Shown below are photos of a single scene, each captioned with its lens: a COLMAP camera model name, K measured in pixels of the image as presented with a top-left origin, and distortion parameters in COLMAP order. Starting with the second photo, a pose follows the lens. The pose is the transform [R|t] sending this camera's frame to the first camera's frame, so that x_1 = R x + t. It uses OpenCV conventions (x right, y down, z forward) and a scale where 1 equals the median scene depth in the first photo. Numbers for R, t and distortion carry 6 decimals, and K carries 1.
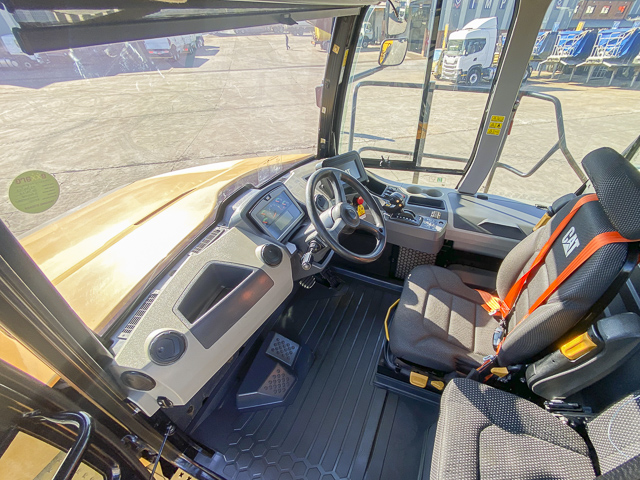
lens RADIAL K [[282.5, 0, 347.3], [0, 282.5, 259.8], [0, 0, 1]] dist [-0.000519, -0.000683]
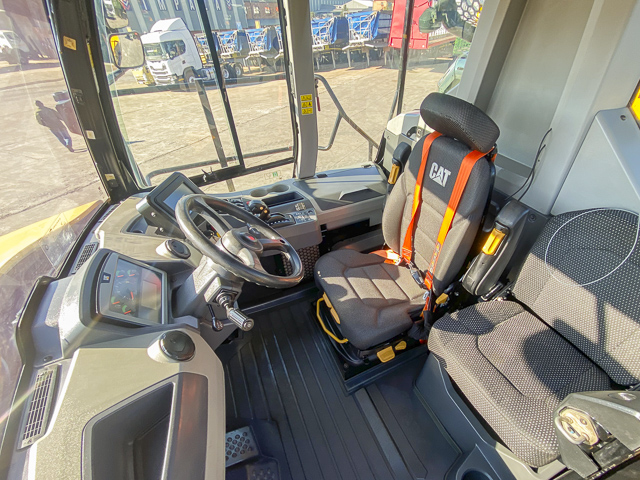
lens RADIAL K [[282.5, 0, 347.3], [0, 282.5, 259.8], [0, 0, 1]] dist [-0.000519, -0.000683]
pose [[0.686519, -0.481282, 0.545031, -0.192766], [0.483570, 0.861995, 0.152071, -0.074165], [-0.543003, 0.159161, 0.824509, 0.153999]]
